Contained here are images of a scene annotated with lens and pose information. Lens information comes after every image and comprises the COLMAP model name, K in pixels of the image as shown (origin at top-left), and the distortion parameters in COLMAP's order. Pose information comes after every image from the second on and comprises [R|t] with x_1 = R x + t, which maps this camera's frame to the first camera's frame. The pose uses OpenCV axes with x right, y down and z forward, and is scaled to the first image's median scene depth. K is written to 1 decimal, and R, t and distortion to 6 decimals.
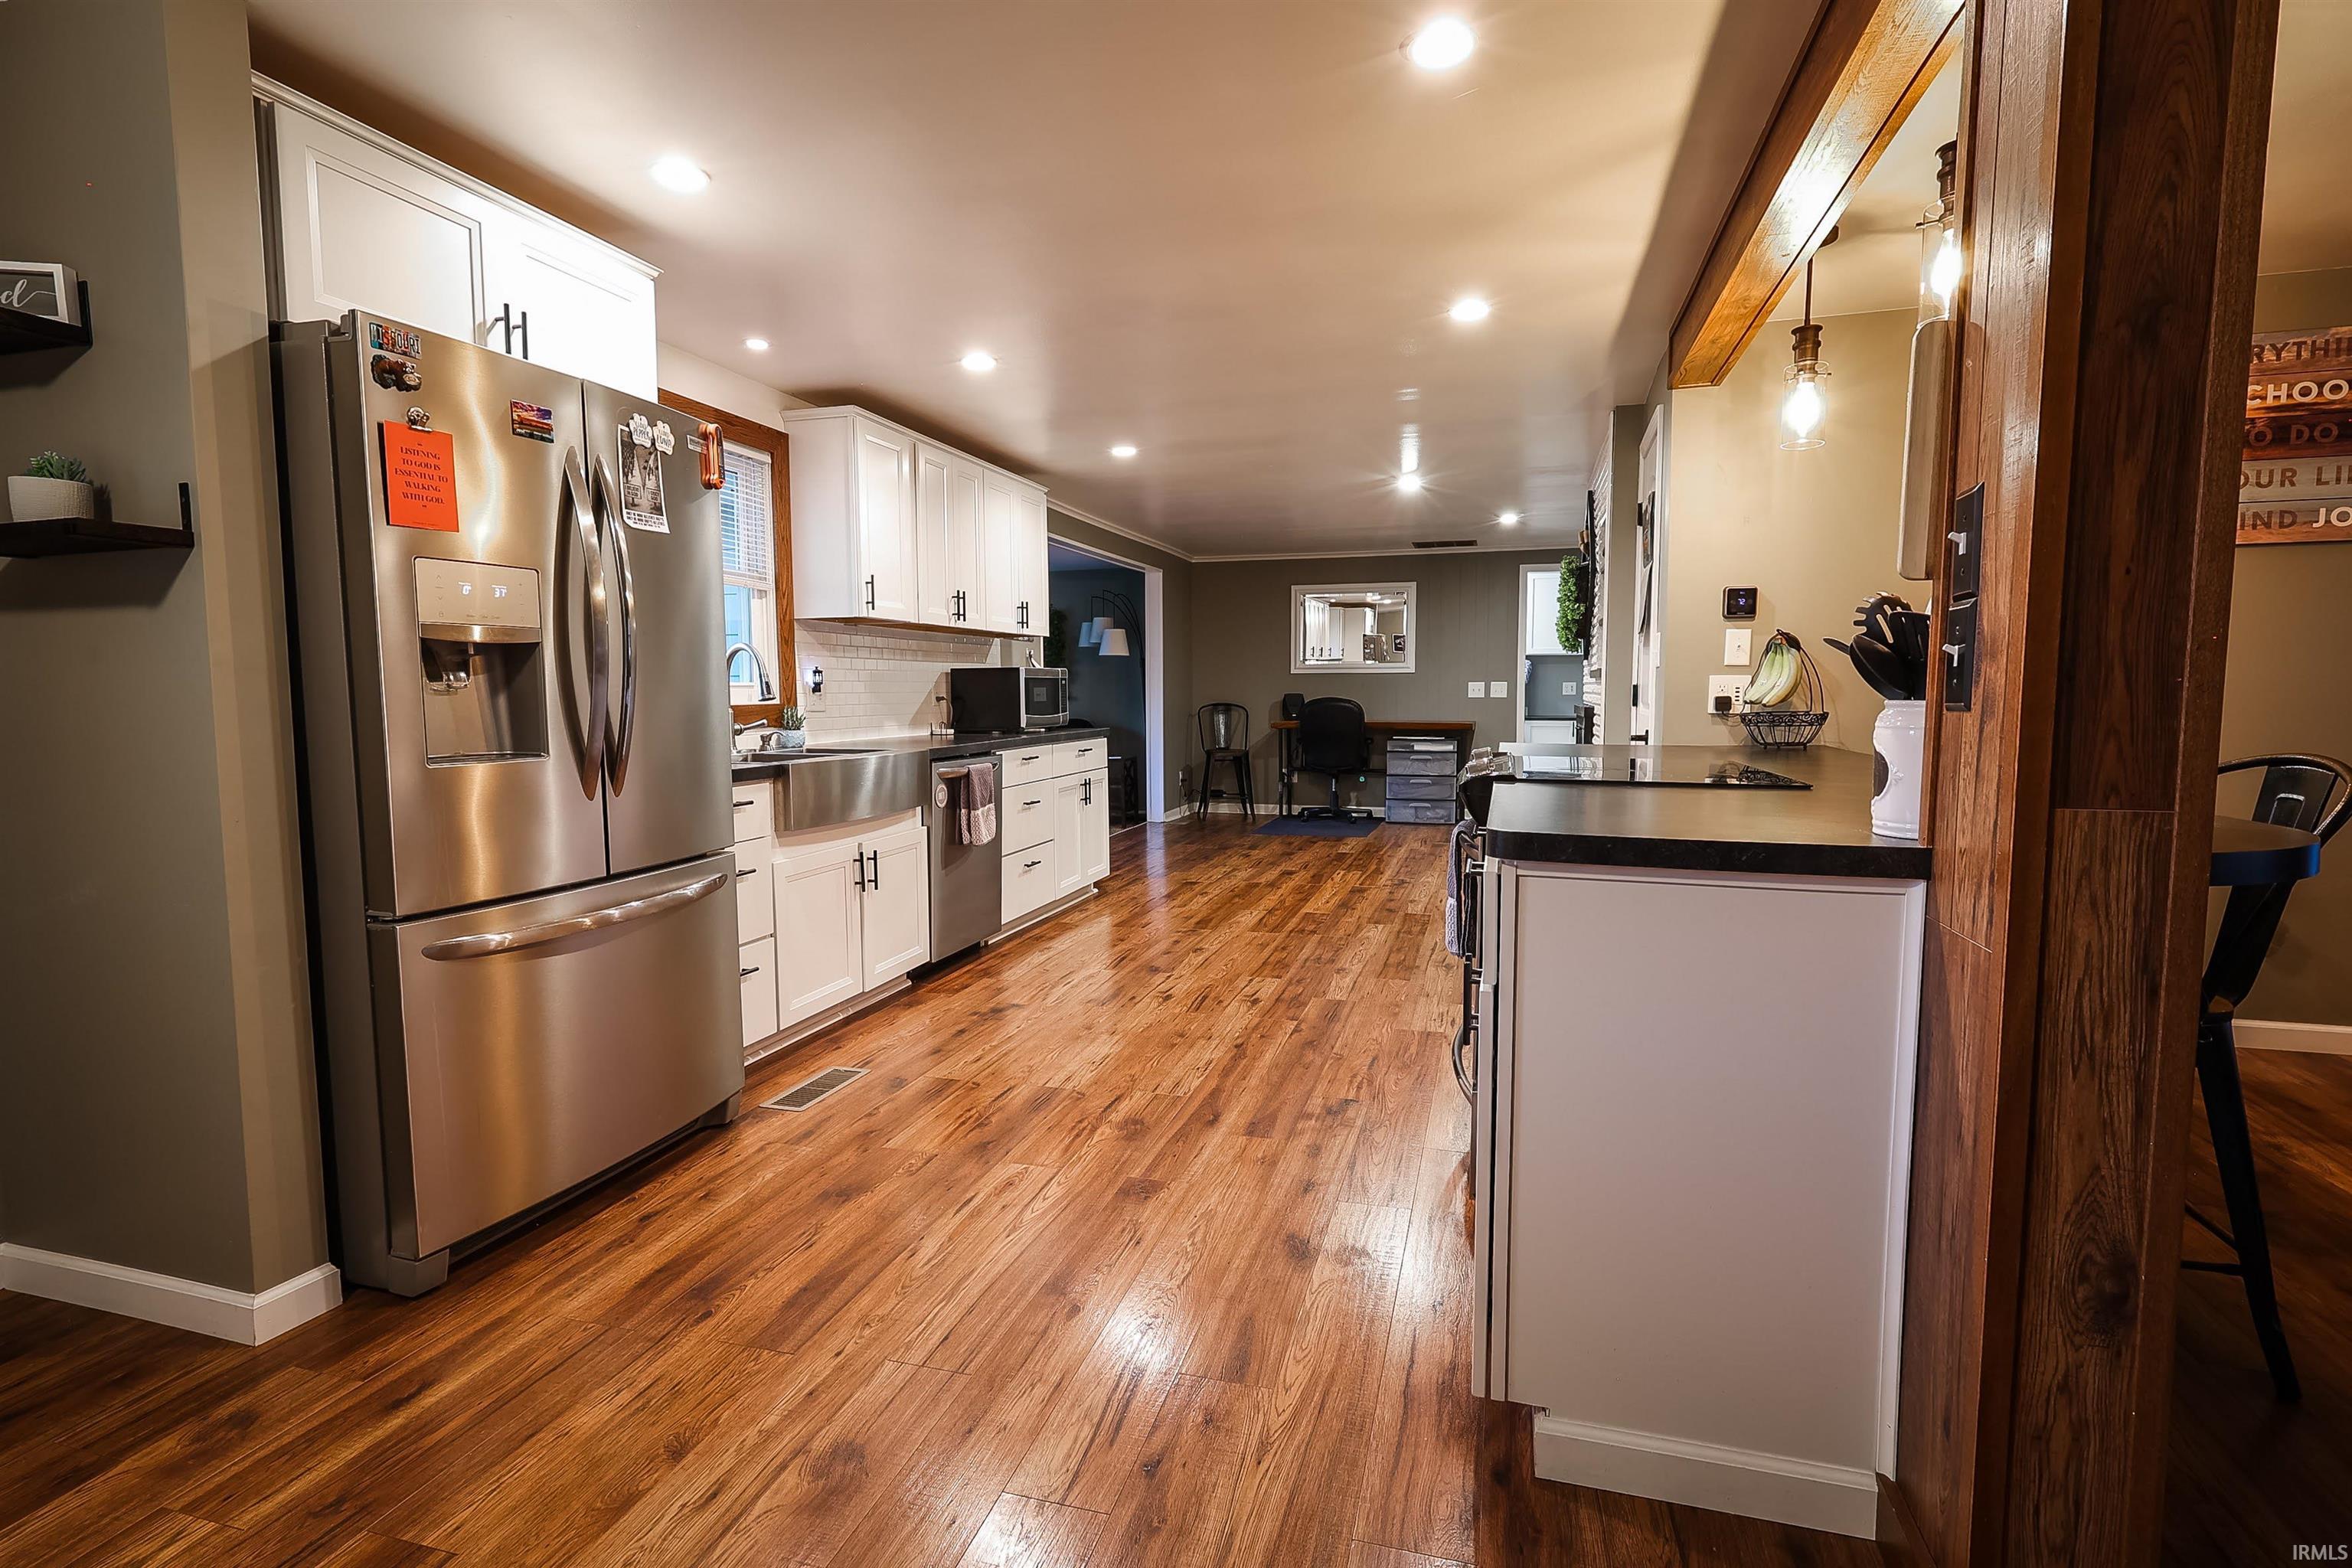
lens RADIAL K [[1115.0, 0, 1176.0], [0, 1115.0, 784.0], [0, 0, 1]] dist [0.003302, 0.000079]
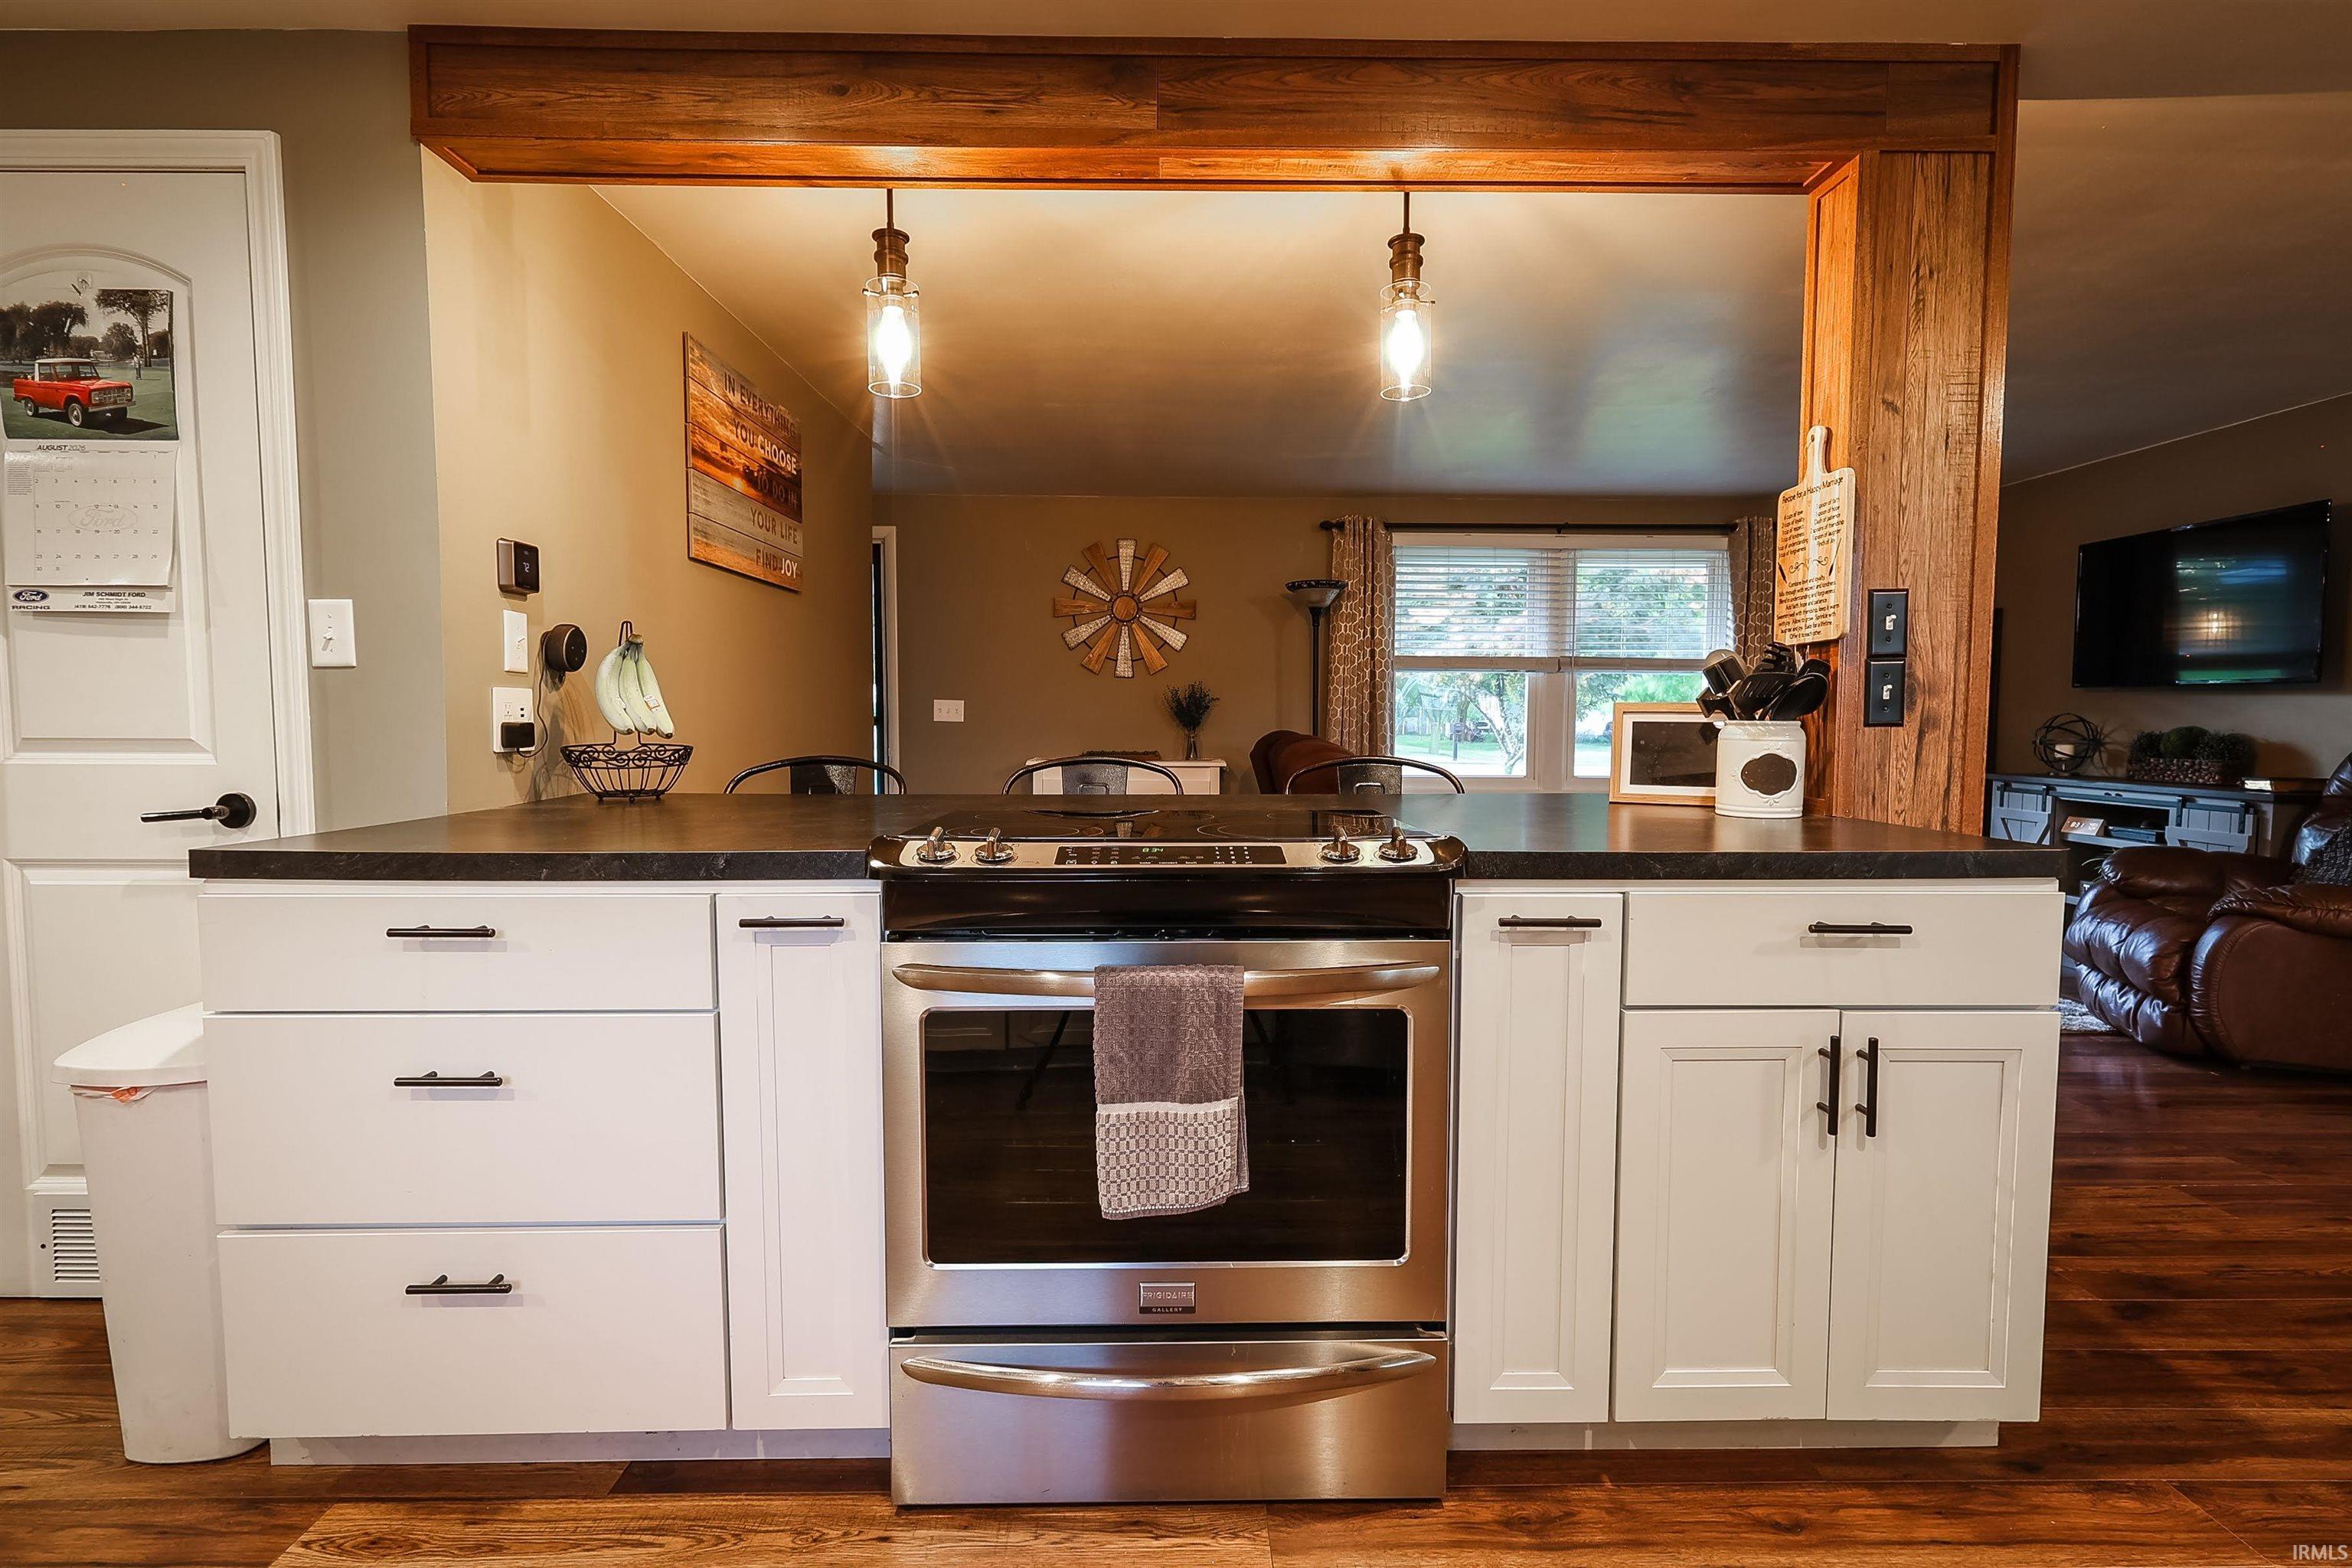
lens RADIAL K [[1093.5, 0, 1183.7], [0, 1093.5, 781.7], [0, 0, 1]] dist [0.002432, 0.000925]
pose [[-0.300233, -0.057474, 0.952133, -0.173527], [0.078617, 0.993296, 0.084748, -0.069045], [-0.950621, 0.100298, -0.293702, 0.839057]]
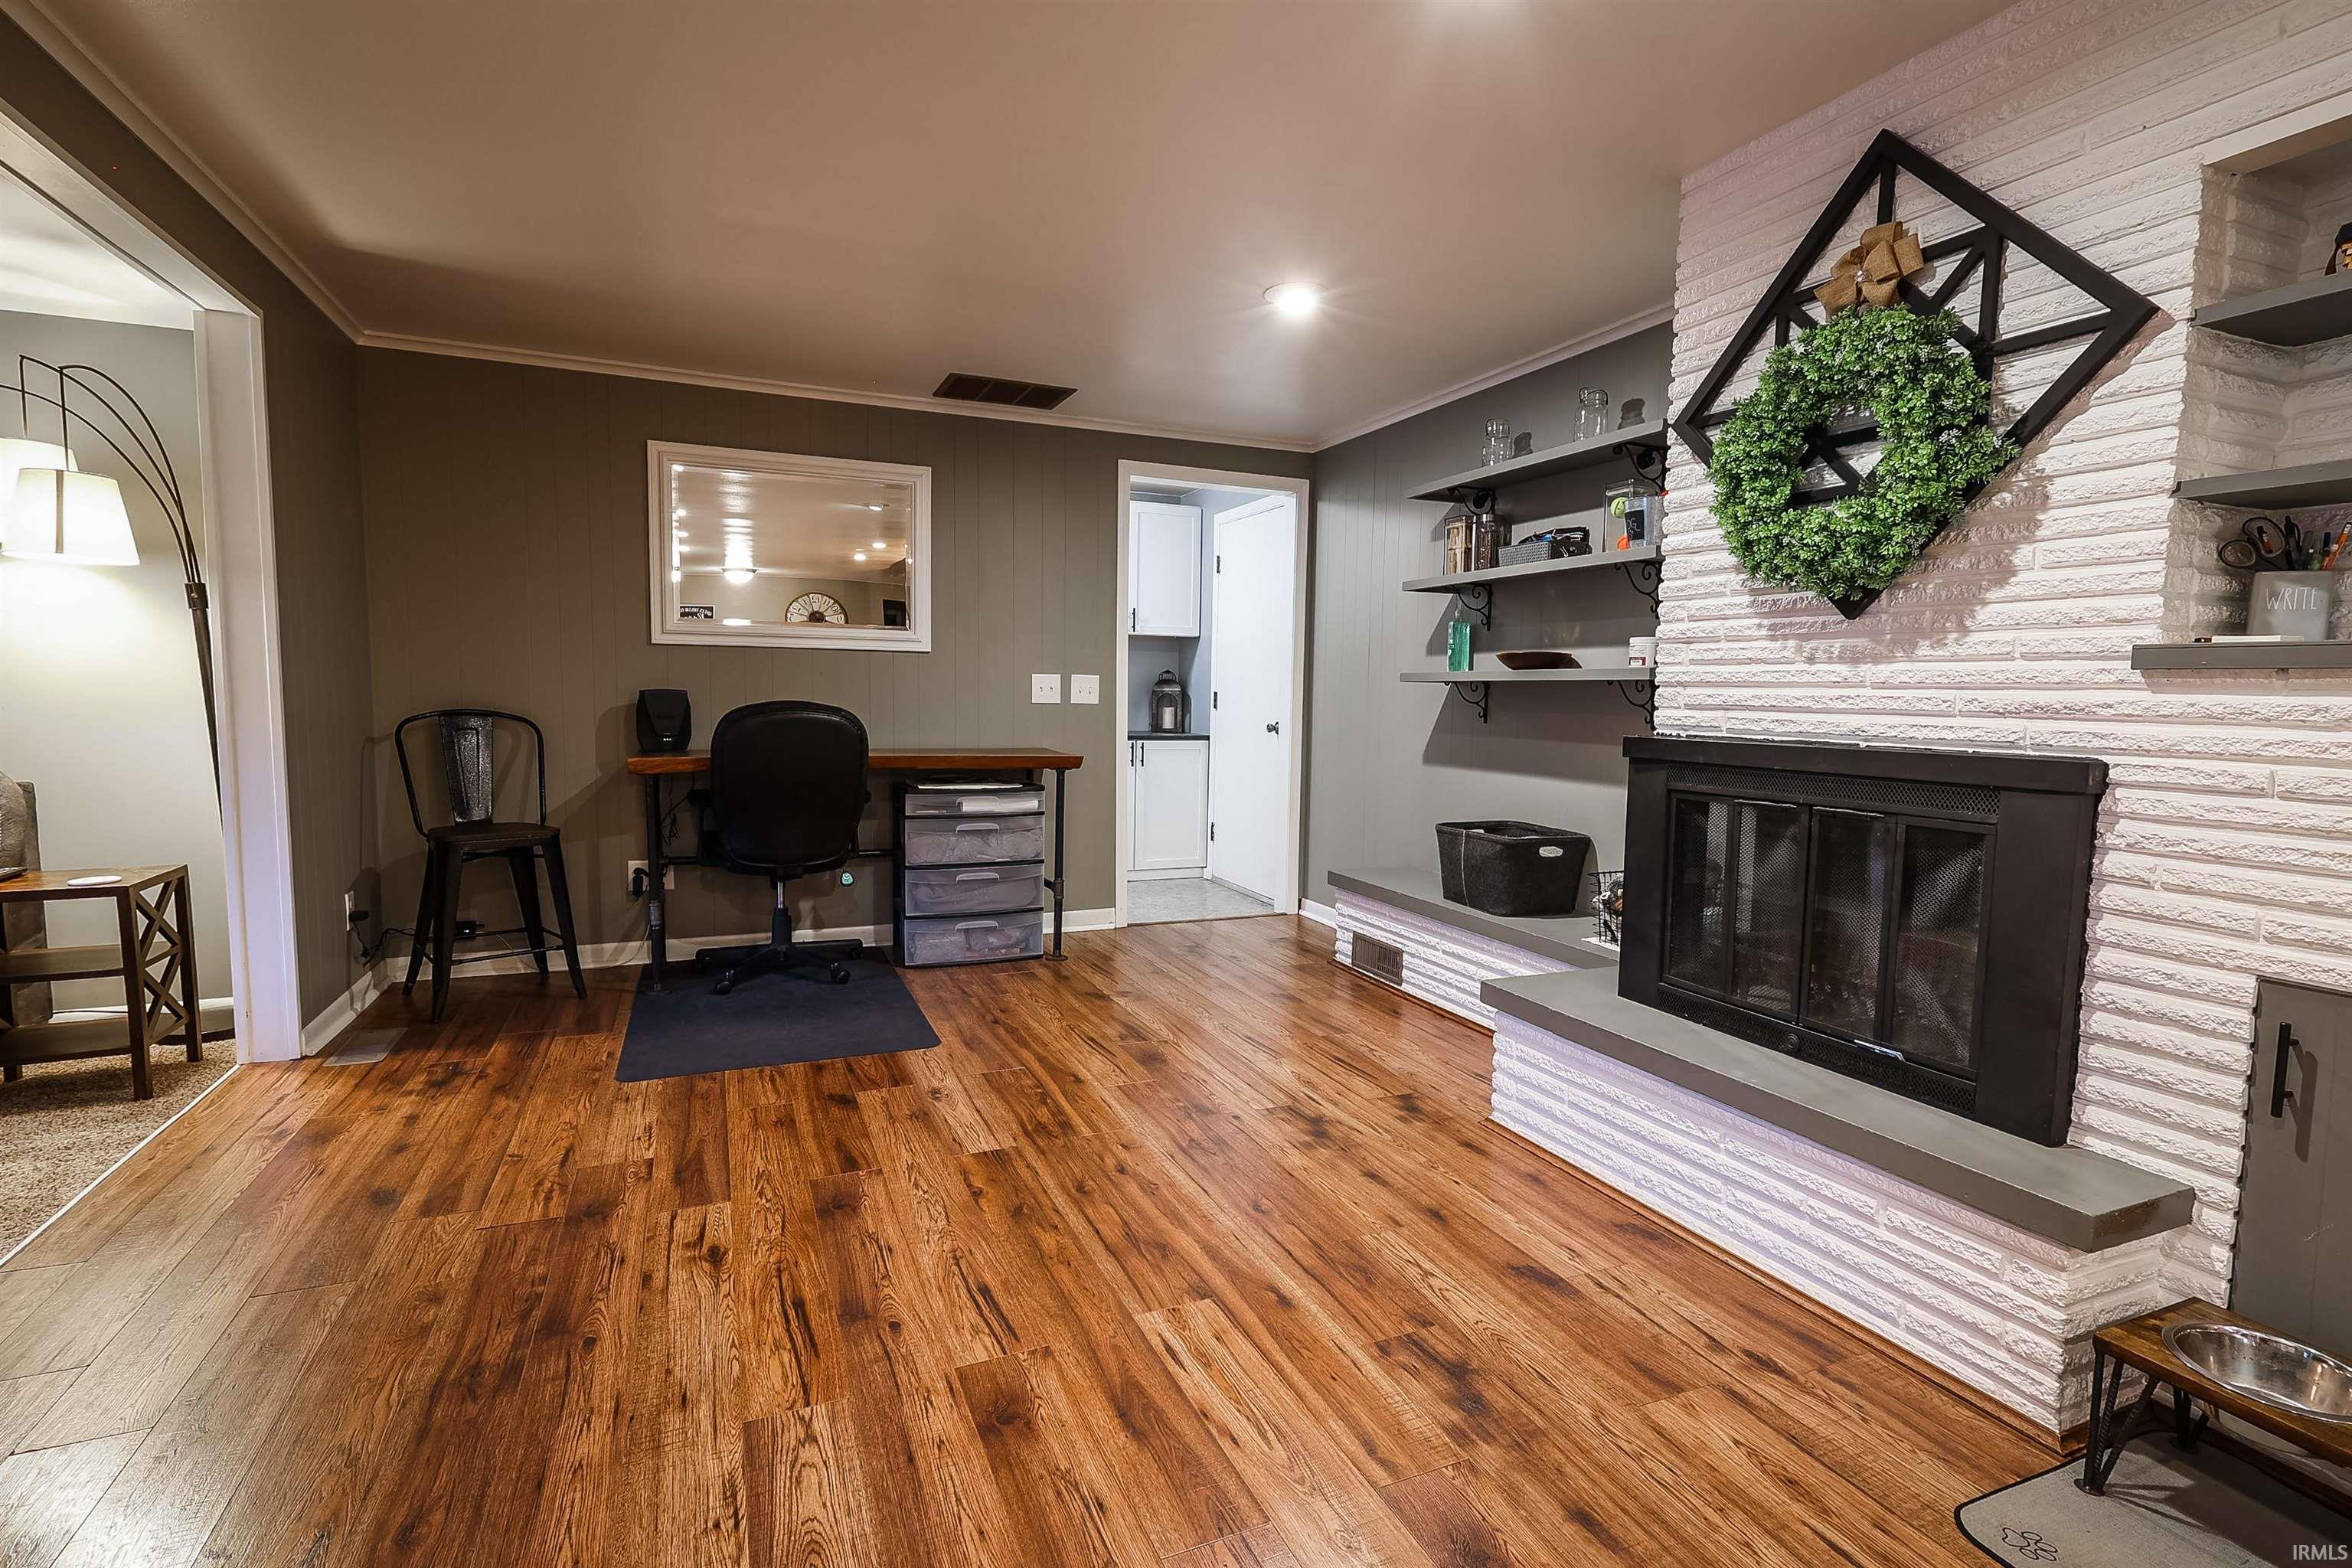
lens RADIAL K [[1087.4, 0, 1226.8], [0, 1087.4, 784.3], [0, 0, 1]] dist [-0.028230, 0.000397]
pose [[0.748656, -0.039620, 0.661774, -0.026665], [0.036121, 0.999168, 0.018956, -0.114669], [-0.661974, 0.009713, 0.749463, 1.396742]]
